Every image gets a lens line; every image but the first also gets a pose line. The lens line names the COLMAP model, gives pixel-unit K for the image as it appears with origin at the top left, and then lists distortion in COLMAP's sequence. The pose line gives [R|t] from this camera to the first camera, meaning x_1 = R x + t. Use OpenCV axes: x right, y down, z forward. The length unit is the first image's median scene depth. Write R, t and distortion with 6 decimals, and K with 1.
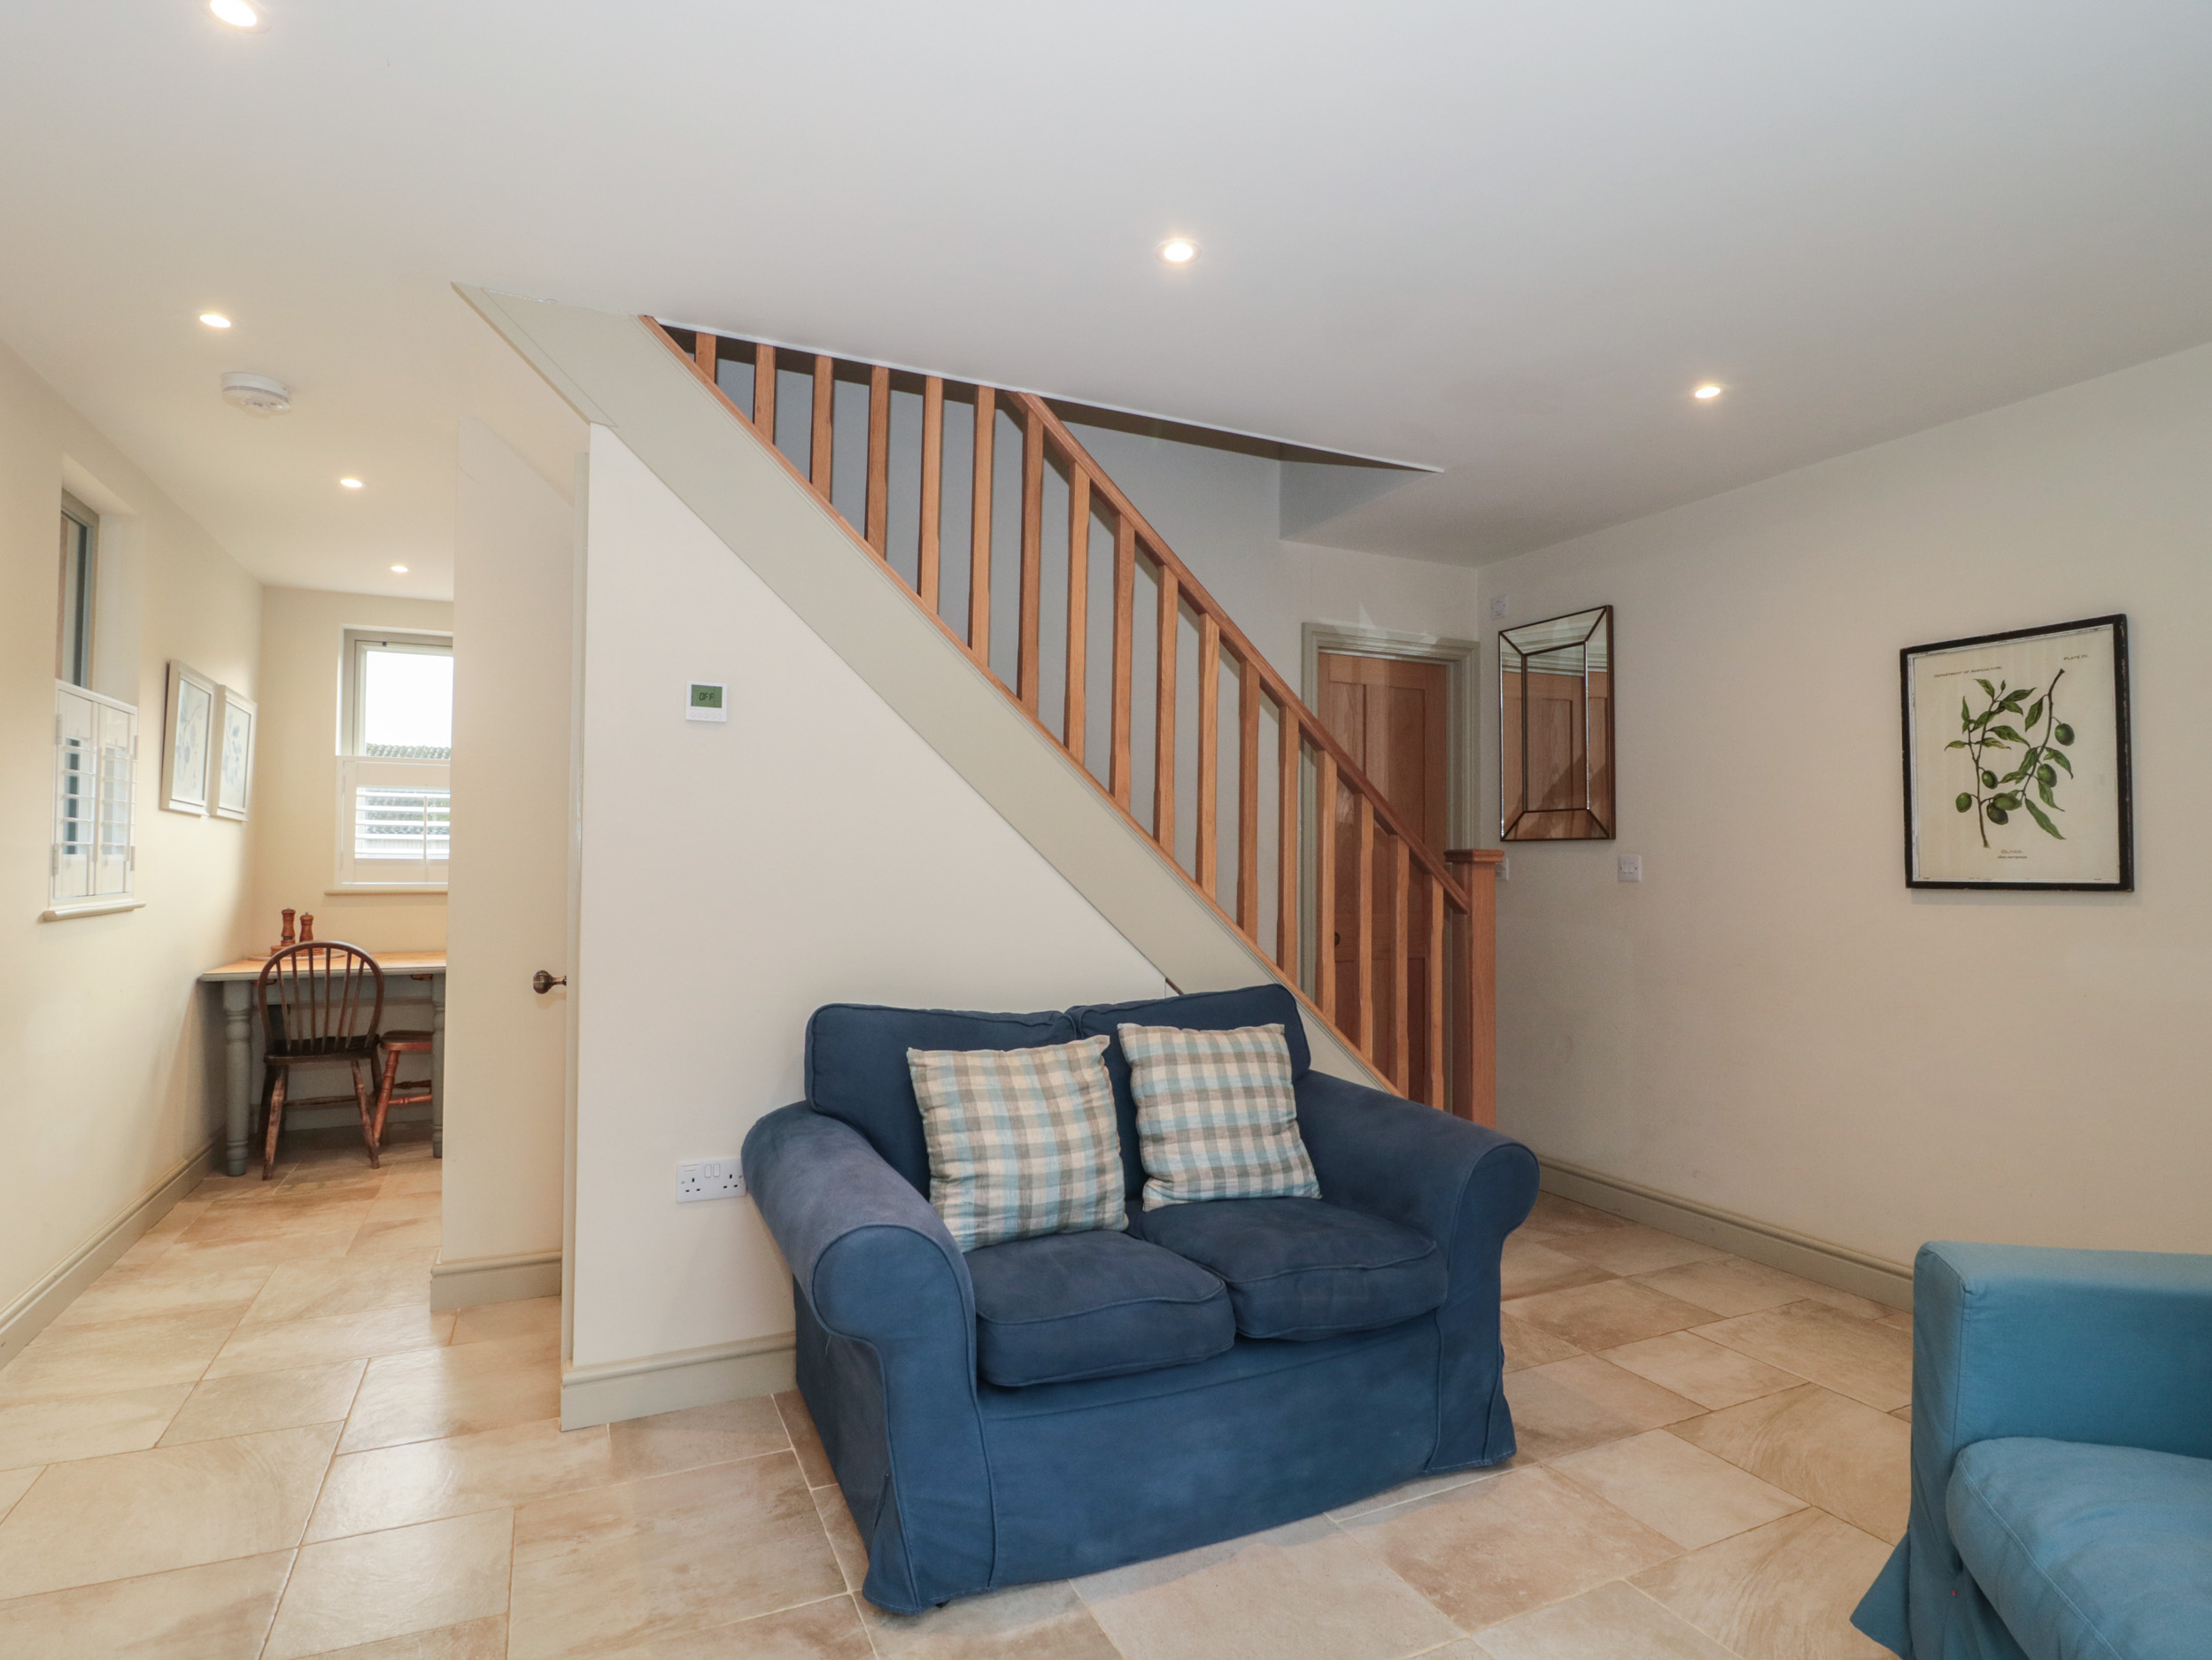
lens RADIAL K [[1168.2, 0, 1097.6], [0, 1168.2, 826.7], [0, 0, 1]] dist [0.001177, -0.014032]
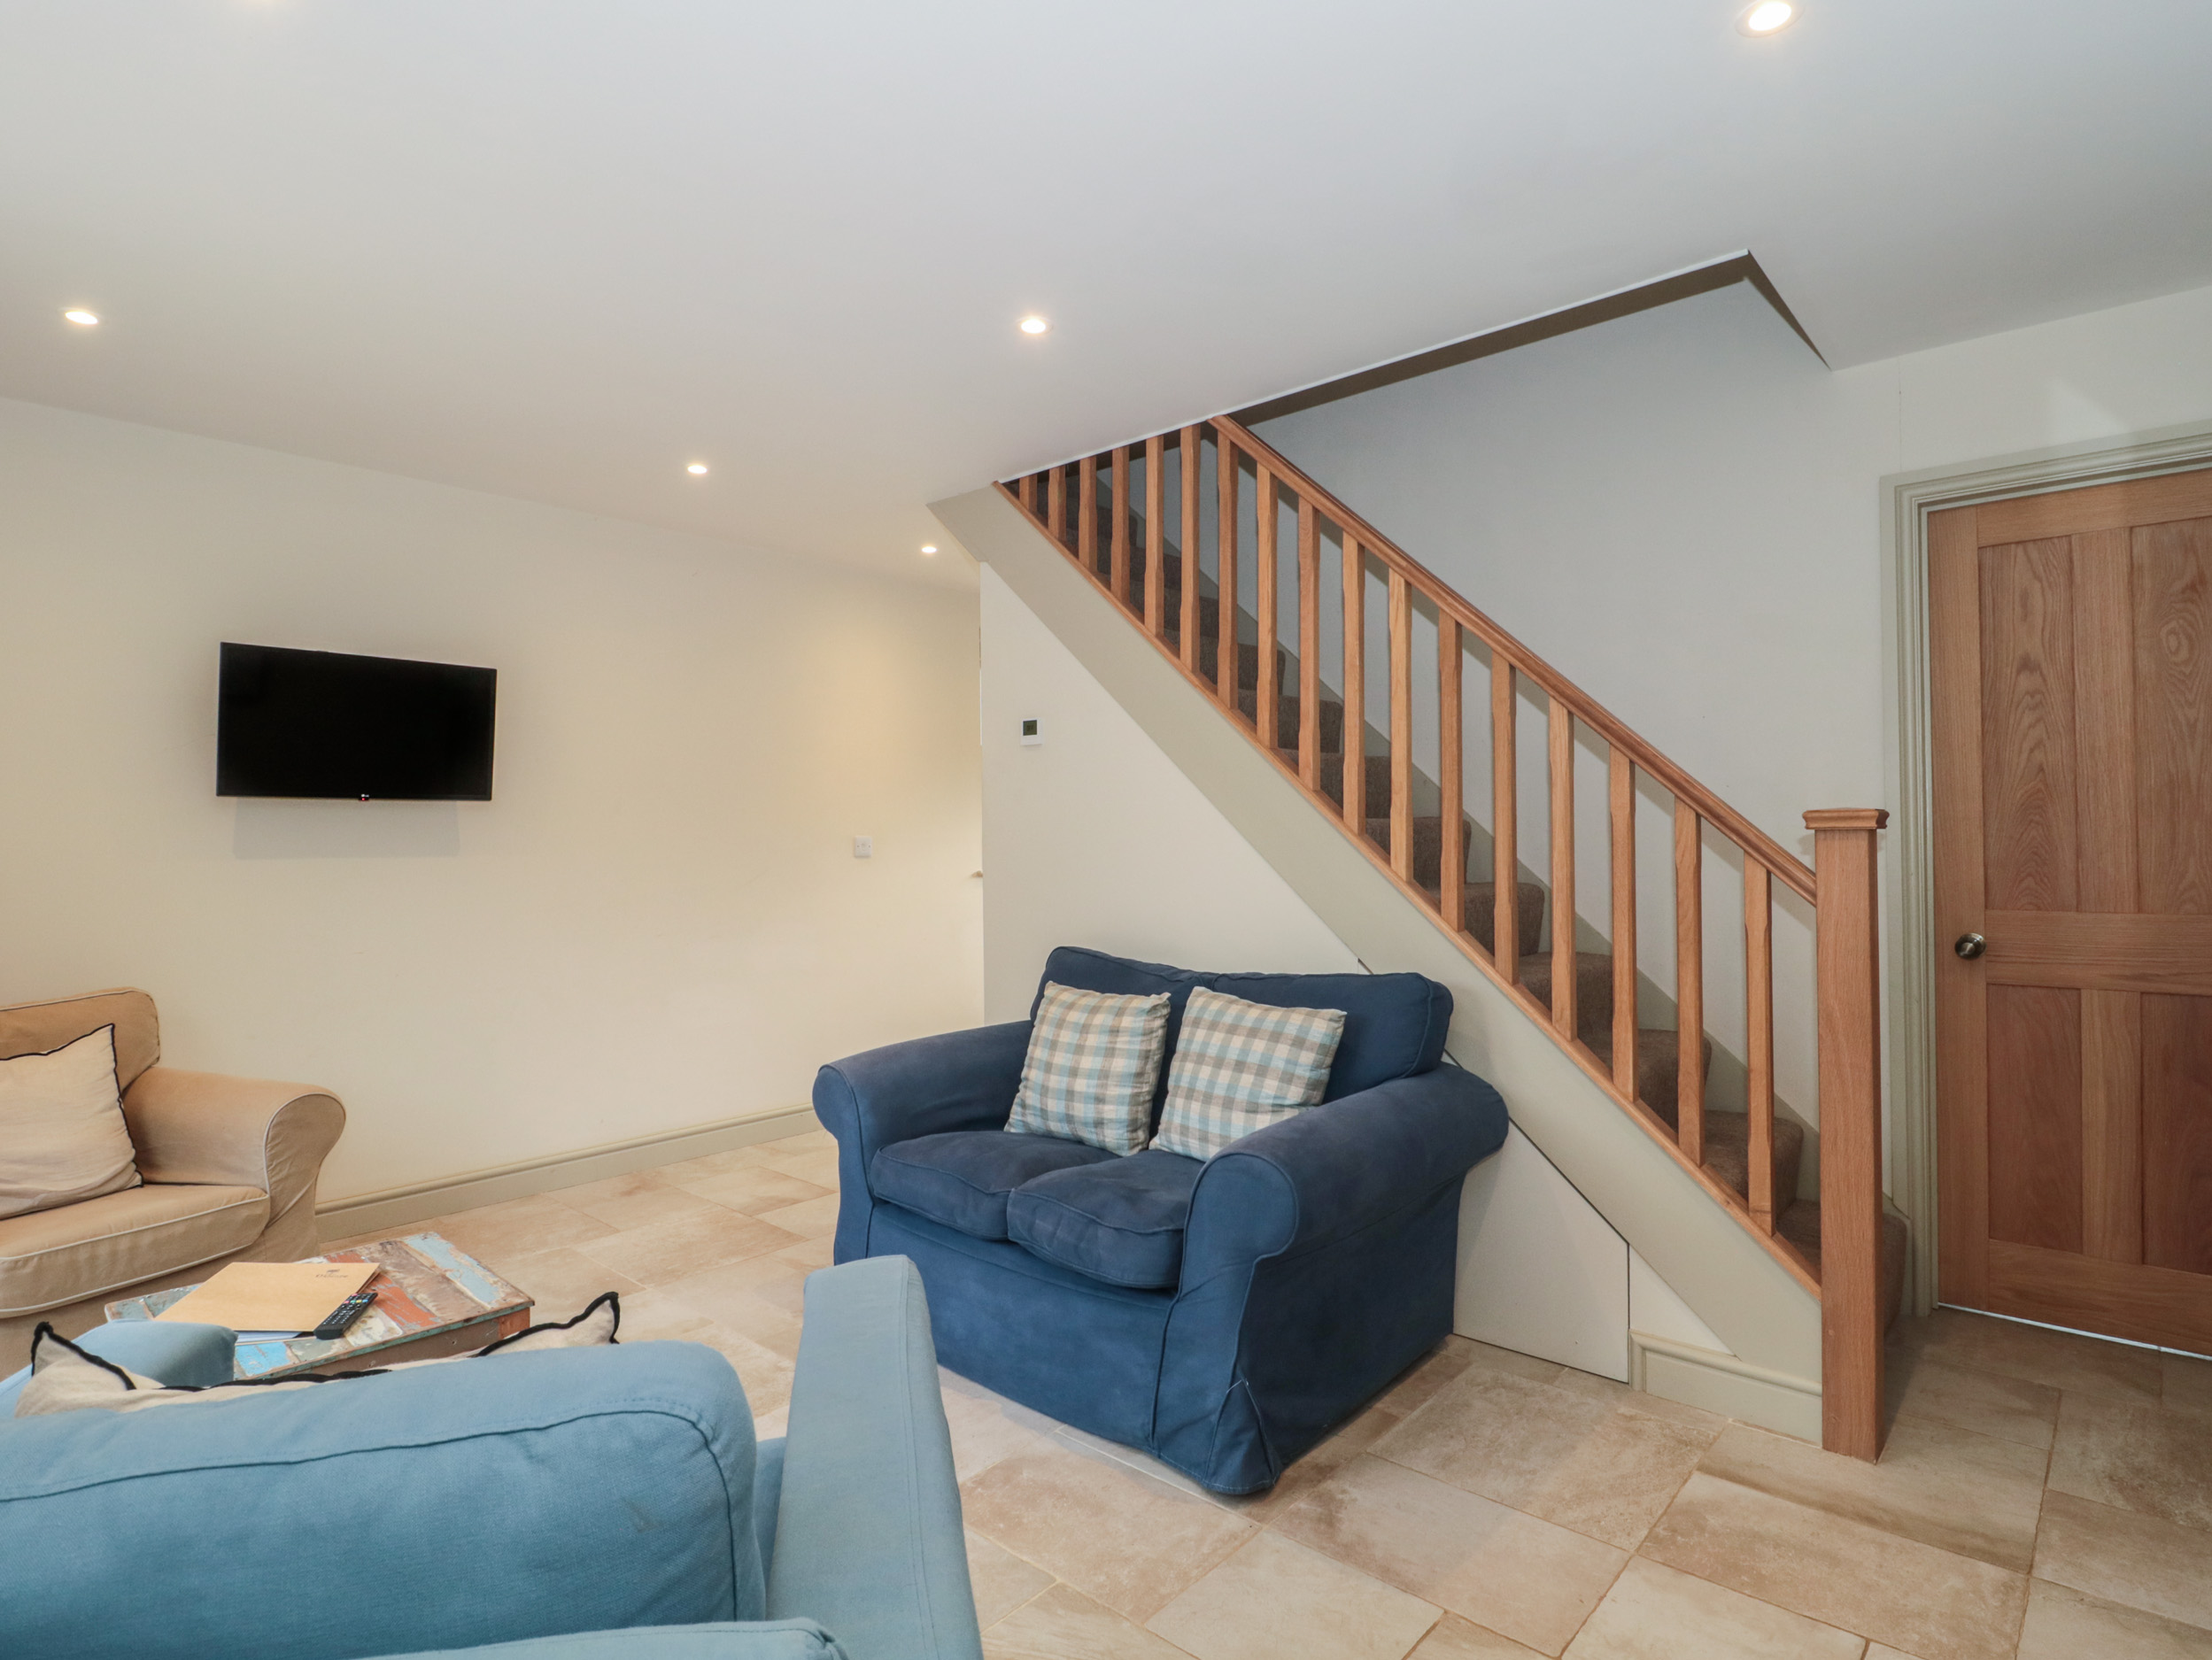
lens RADIAL K [[1168.2, 0, 1087.2], [0, 1168.2, 829.8], [0, 0, 1]] dist [0.001177, -0.014032]
pose [[0.376905, -0.018116, -0.926075, 1.107521], [0.040529, 0.999174, -0.003051, 0.023407], [0.925365, -0.036383, 0.377327, 0.551186]]
